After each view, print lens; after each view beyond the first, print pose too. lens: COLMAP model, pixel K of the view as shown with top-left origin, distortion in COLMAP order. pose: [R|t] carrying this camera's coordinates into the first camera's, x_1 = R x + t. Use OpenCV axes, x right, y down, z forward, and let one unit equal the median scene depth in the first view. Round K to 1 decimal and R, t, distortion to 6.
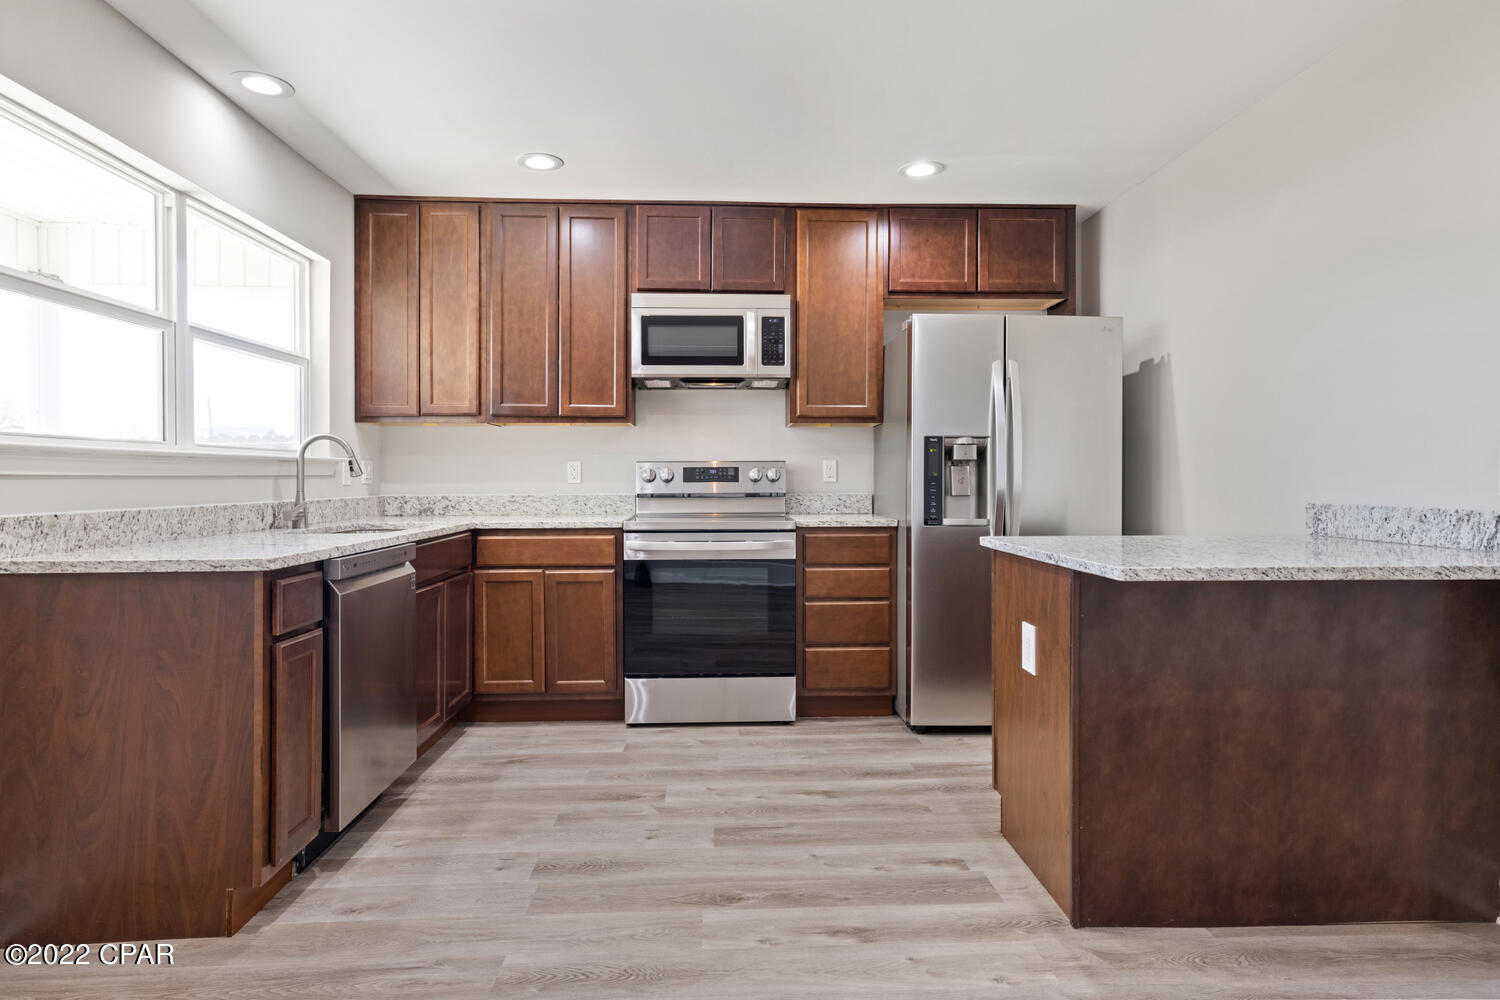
lens RADIAL K [[850.4, 0, 742.1], [0, 850.4, 477.8], [0, 0, 1]] dist [0.007157, 0.001887]
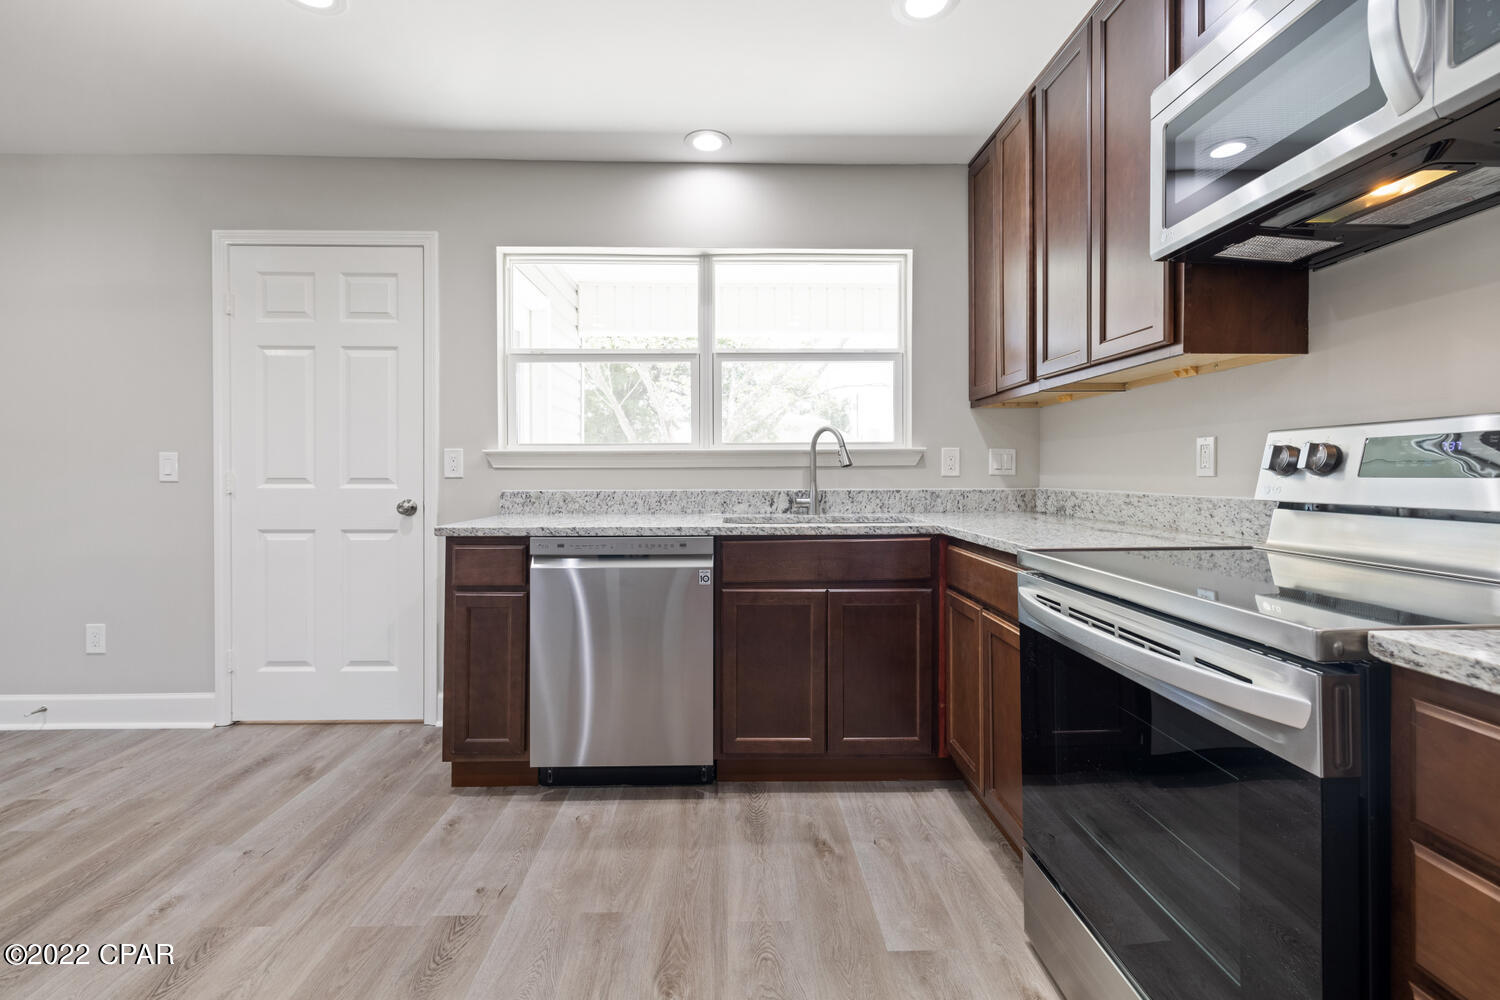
lens RADIAL K [[628.8, 0, 732.1], [0, 628.8, 470.5], [0, 0, 1]] dist [0.000127, -0.000029]
pose [[-0.009562, 0.000150, -0.999954, 0.348614], [0.002751, 0.999996, 0.000123, 0.002684], [0.999951, -0.002750, -0.009562, 1.125366]]
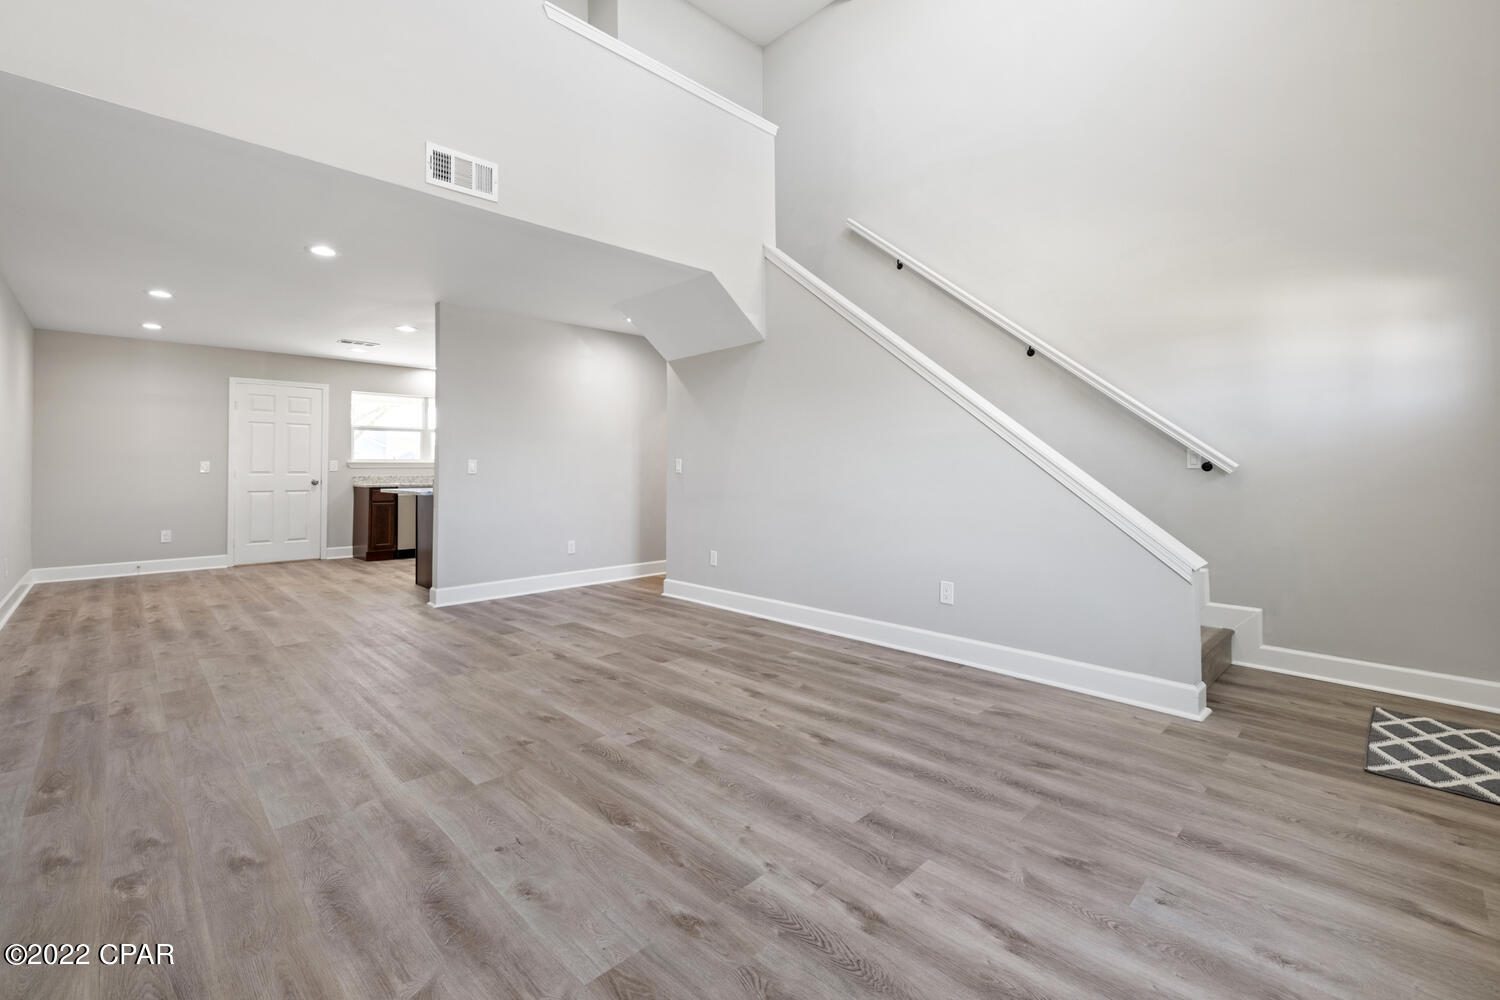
lens RADIAL K [[640.7, 0, 757.1], [0, 640.7, 458.5], [0, 0, 1]] dist [0.000300, -0.000687]
pose [[0.671384, -0.011743, -0.741017, 2.782751], [0.001723, 0.999896, -0.014284, -0.000672], [0.741108, 0.008314, 0.671335, 0.143073]]
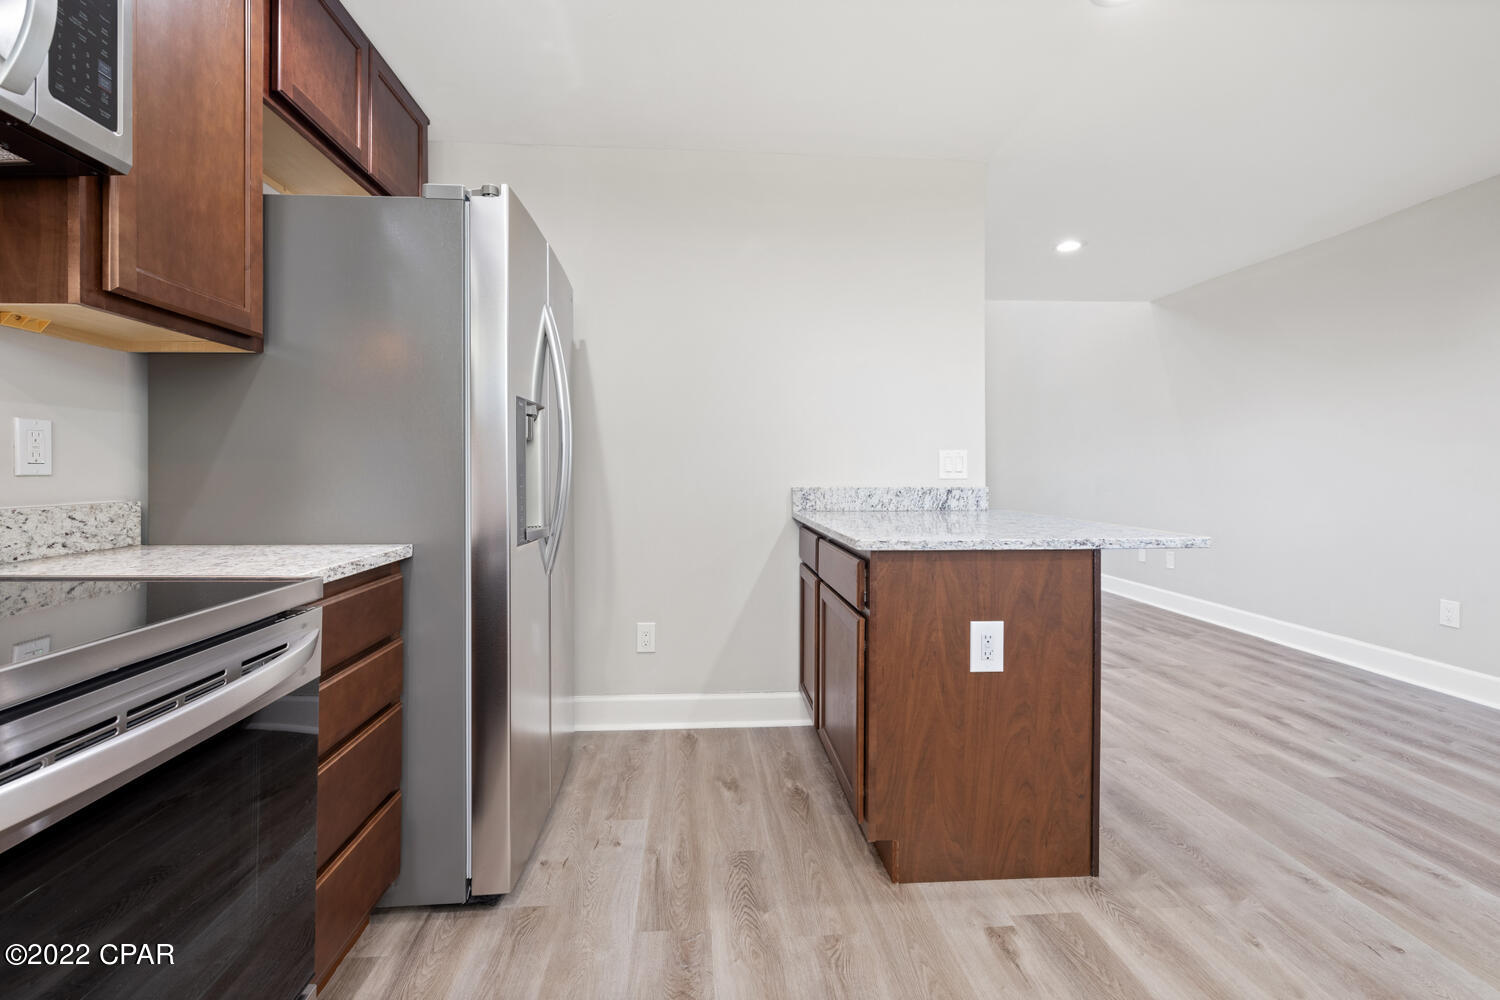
lens RADIAL K [[628.8, 0, 729.9], [0, 628.8, 450.0], [0, 0, 1]] dist [0.000127, -0.000029]
pose [[-0.034439, 0.046752, 0.998313, -0.323509], [-0.000684, 0.998904, -0.046803, 0.017529], [-0.999407, -0.002294, -0.034370, 1.154165]]
